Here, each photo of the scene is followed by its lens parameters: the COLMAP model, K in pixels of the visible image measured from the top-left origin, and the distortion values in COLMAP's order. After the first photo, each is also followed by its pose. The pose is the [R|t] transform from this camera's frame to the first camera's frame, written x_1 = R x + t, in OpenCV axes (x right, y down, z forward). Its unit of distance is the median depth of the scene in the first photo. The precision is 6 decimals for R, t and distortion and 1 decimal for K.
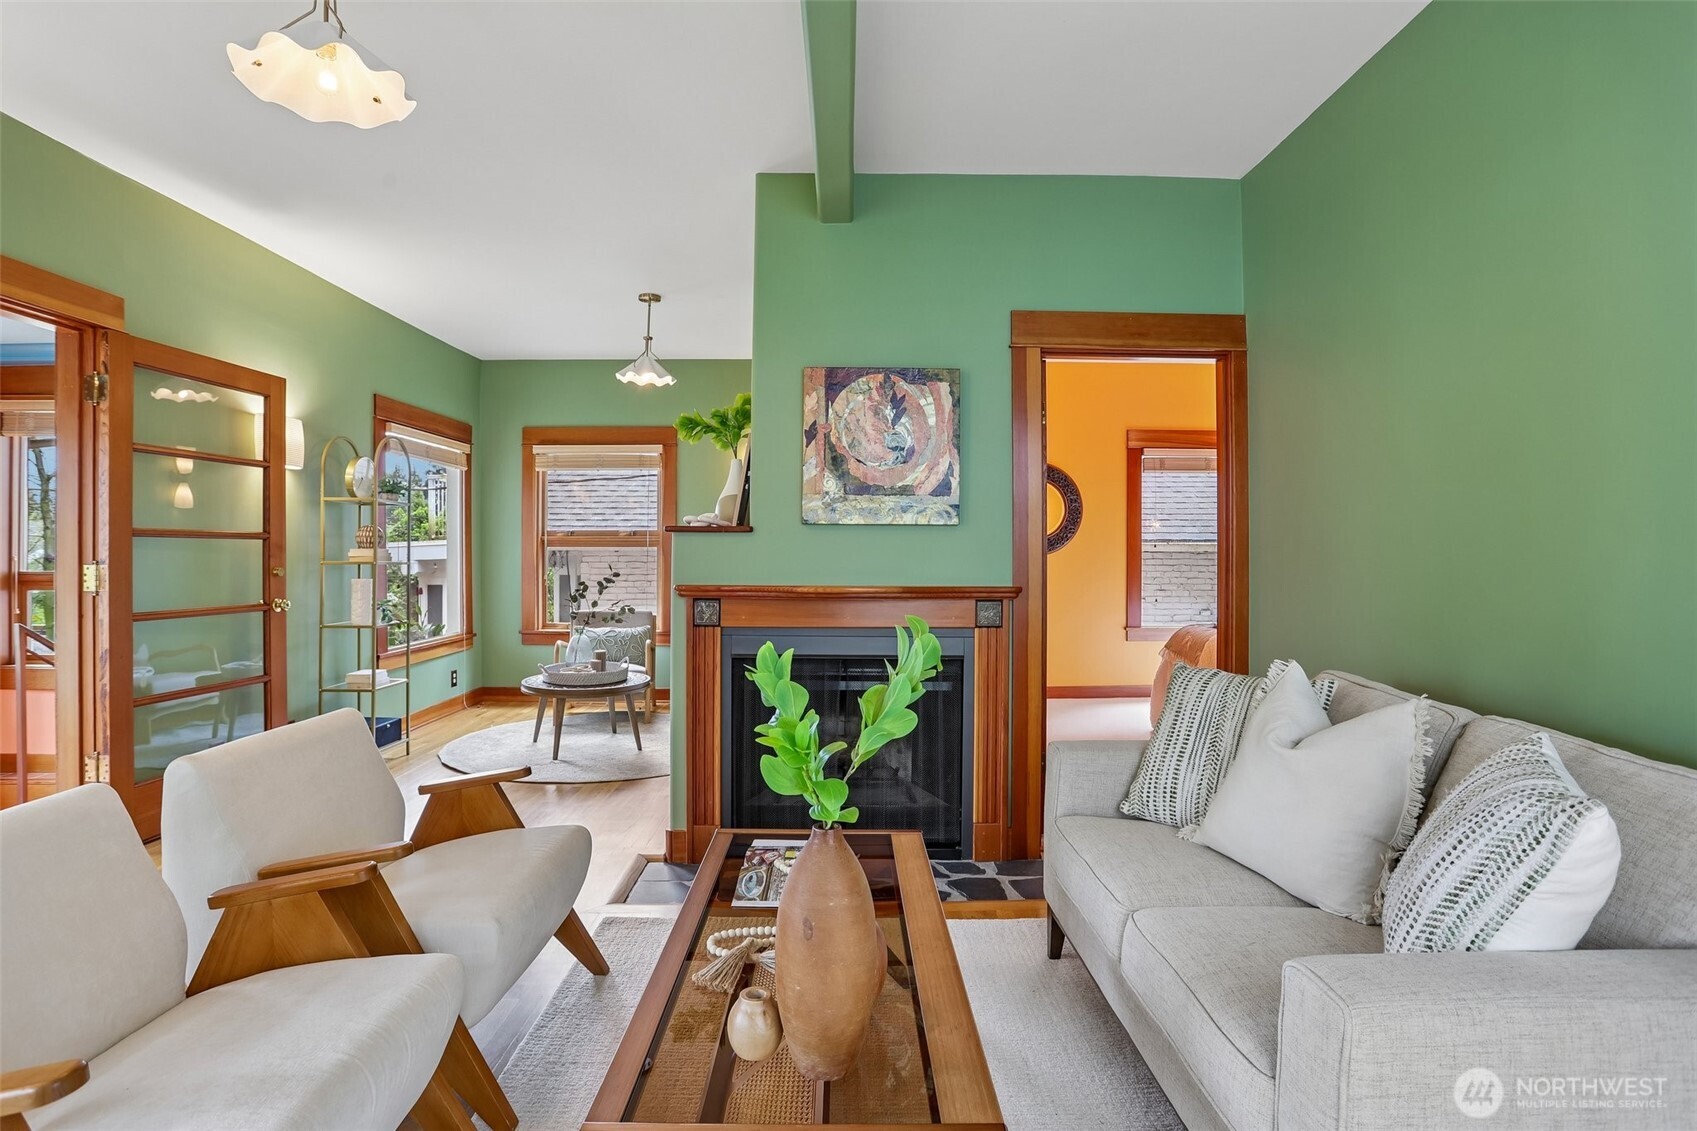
lens RADIAL K [[827.3, 0, 864.8], [0, 827.3, 549.1], [0, 0, 1]] dist [-0.094313, 0.032720]
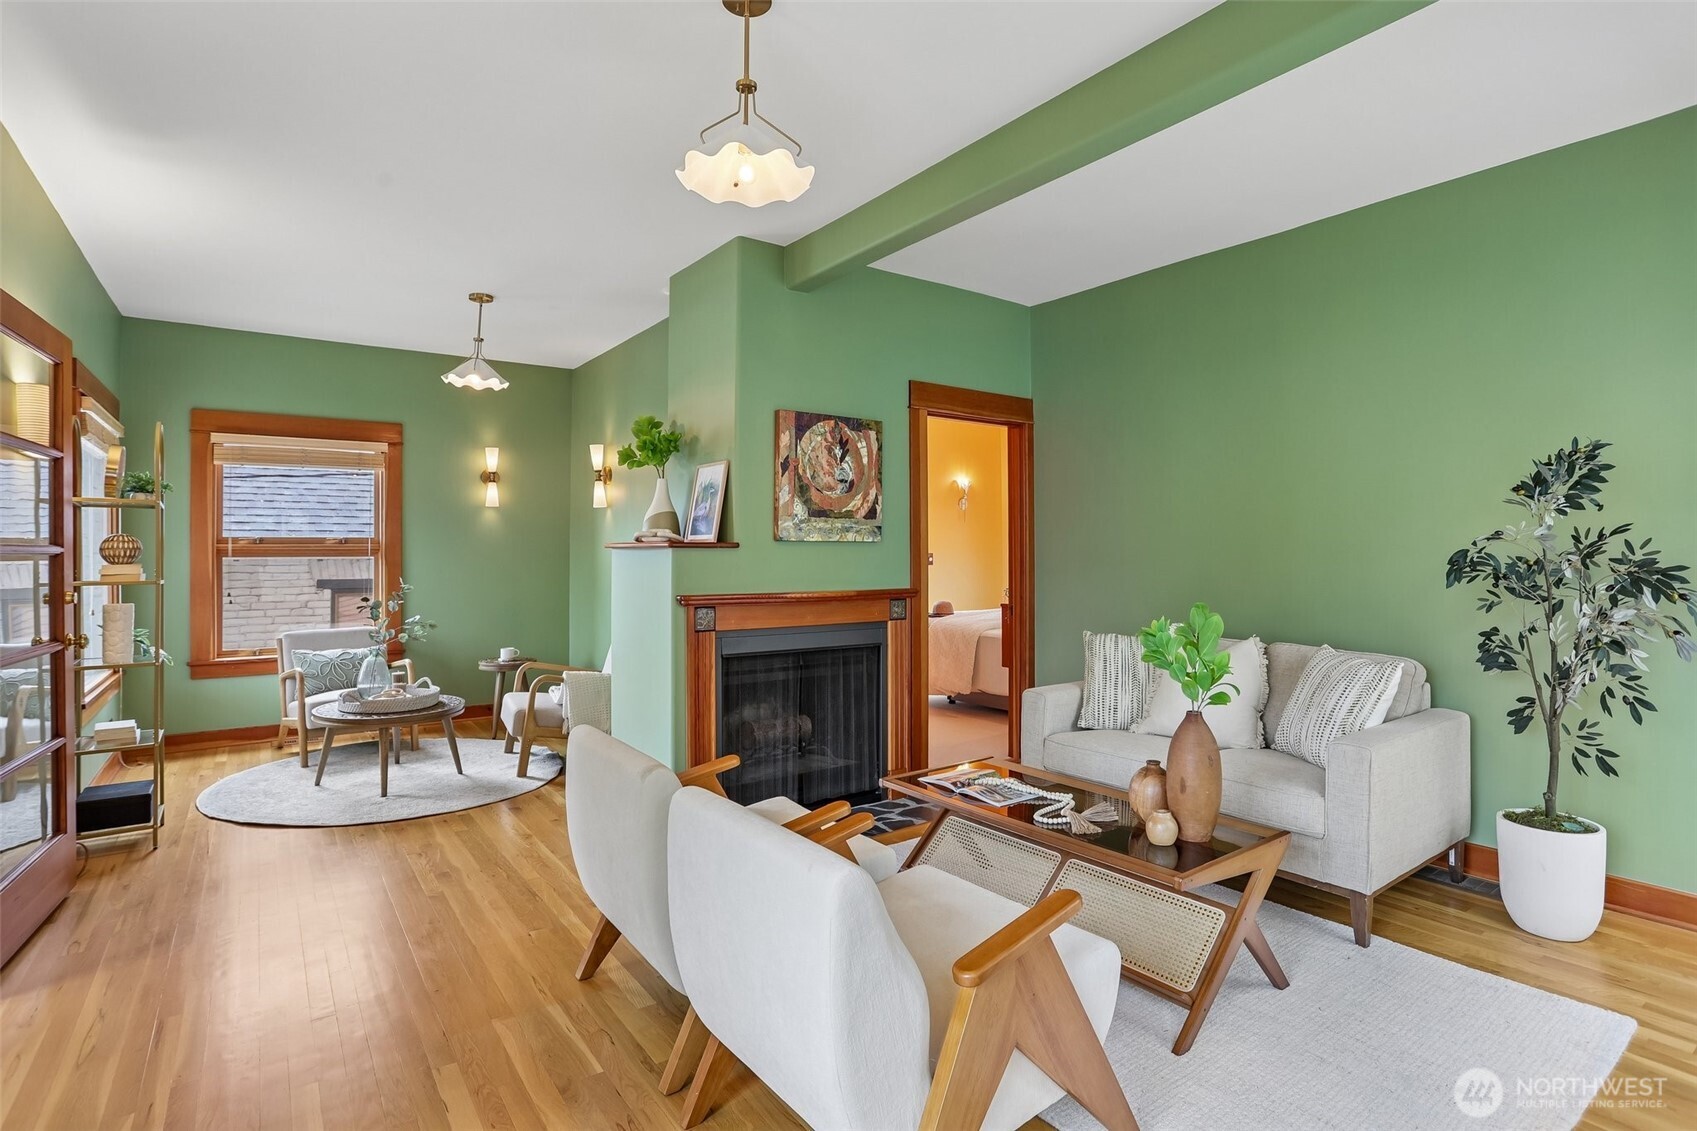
lens RADIAL K [[827.3, 0, 864.8], [0, 827.3, 549.1], [0, 0, 1]] dist [-0.094313, 0.032720]
pose [[0.812841, -0.002644, 0.582480, -0.665531], [0.003023, 0.999995, 0.000321, -0.018408], [-0.582478, 0.001500, 0.812845, -0.041184]]
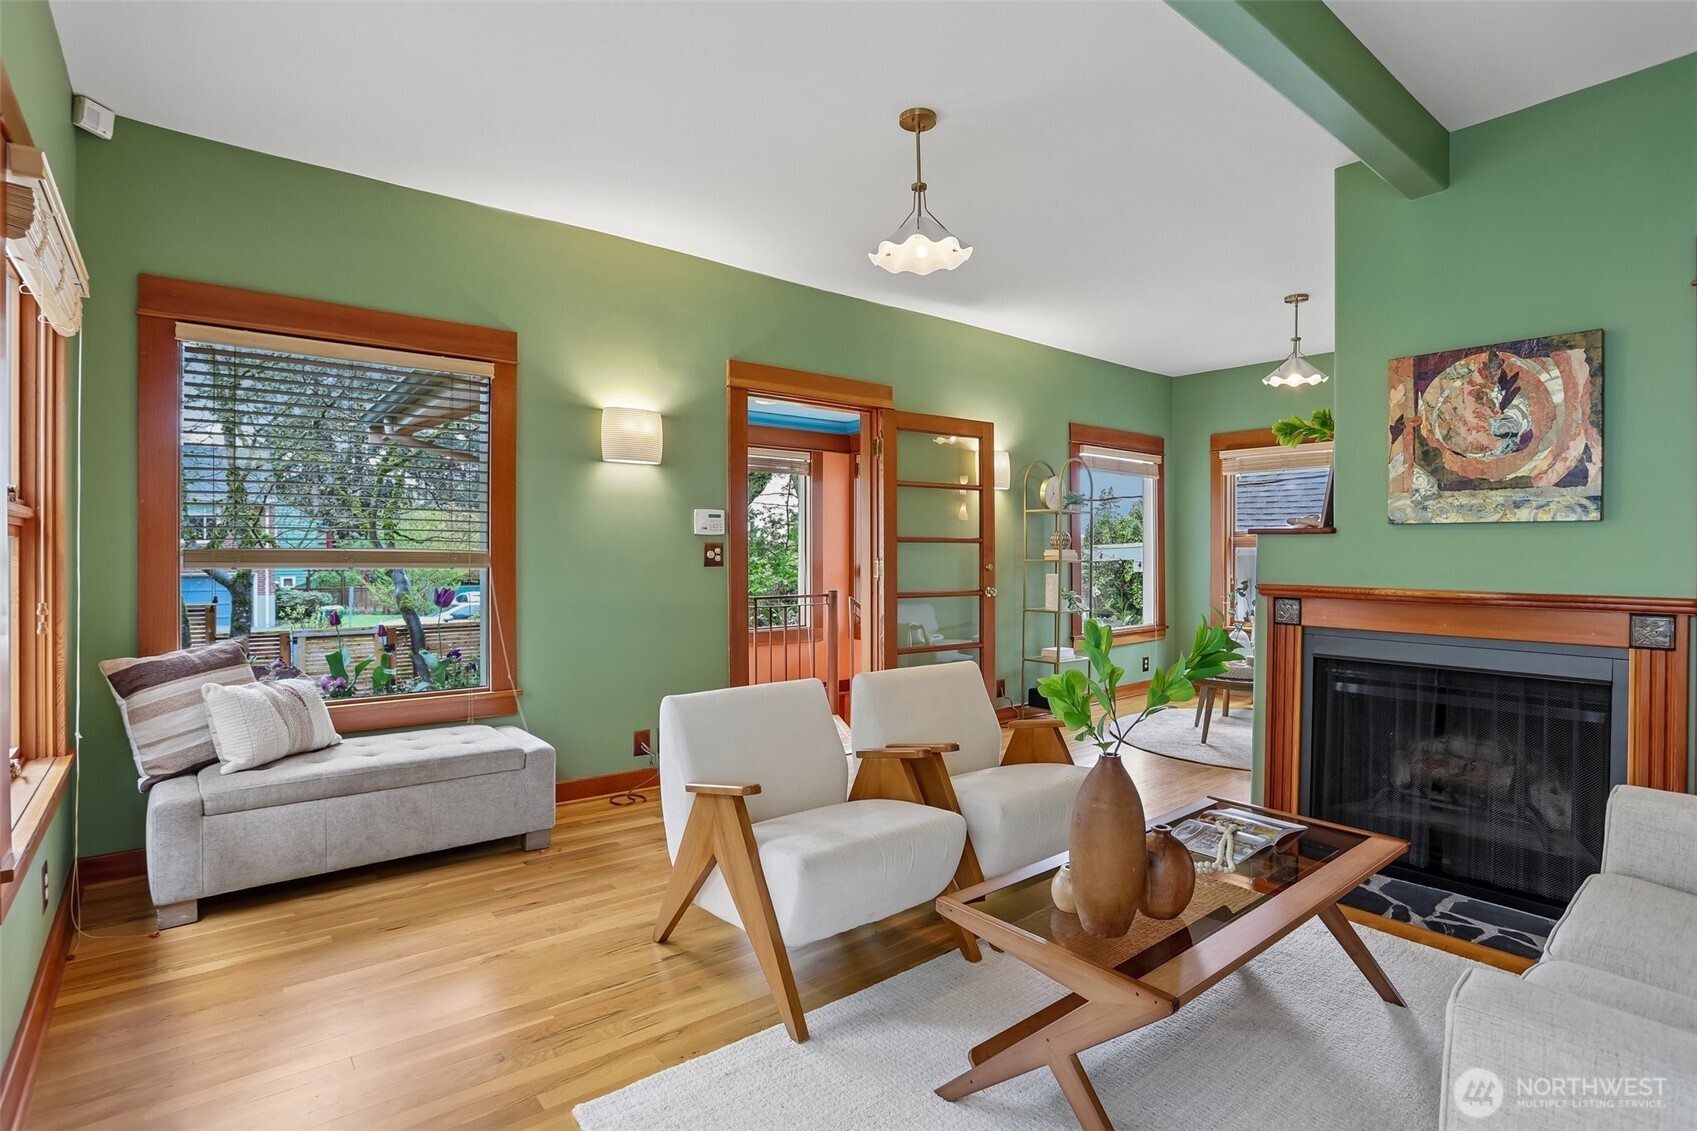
lens RADIAL K [[840.7, 0, 853.2], [0, 840.7, 558.4], [0, 0, 1]] dist [-0.076563, 0.036579]
pose [[0.618198, 0.006402, -0.785996, 0.286460], [0.002932, 0.999941, 0.010451, -0.002341], [0.786017, -0.008765, 0.618143, -0.076231]]
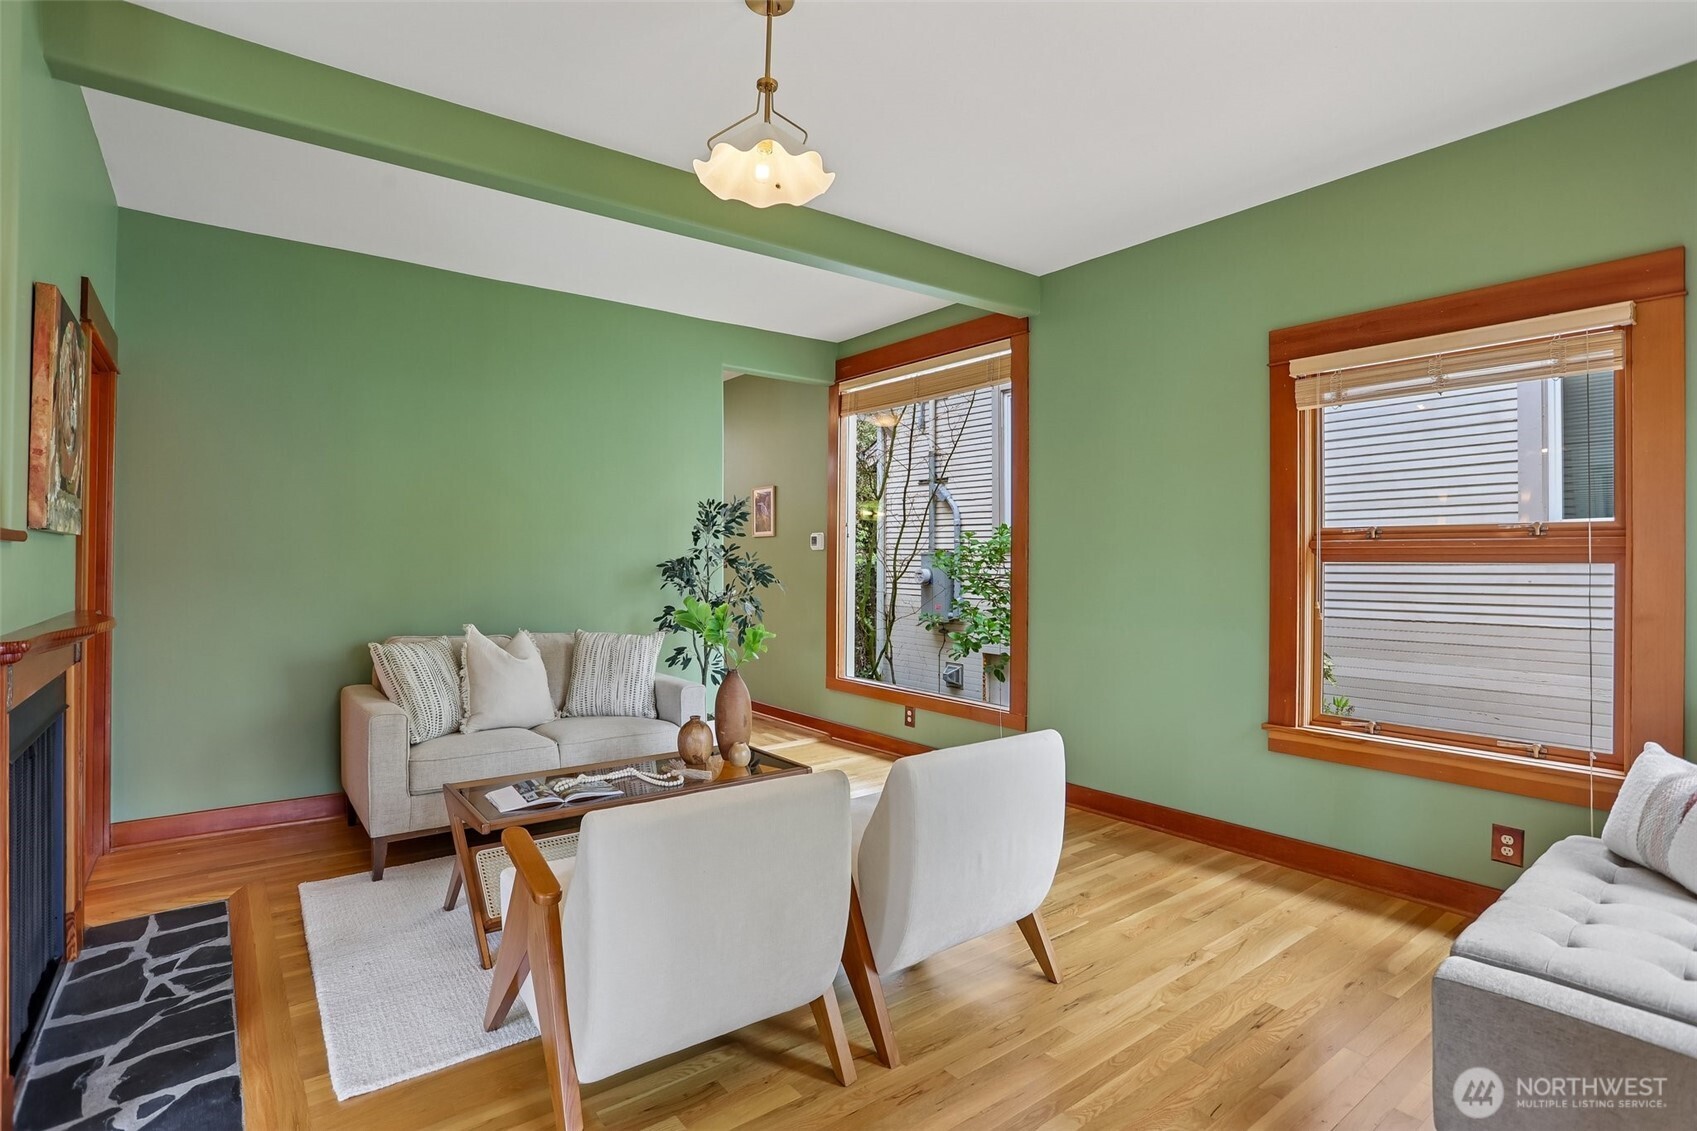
lens RADIAL K [[824.5, 0, 835.5], [0, 824.5, 555.2], [0, 0, 1]] dist [-0.074075, 0.031924]
pose [[-0.589321, 0.003050, 0.807893, -0.918345], [-0.010642, 0.999877, -0.011537, -0.006376], [-0.807829, -0.015396, -0.589216, 0.867965]]
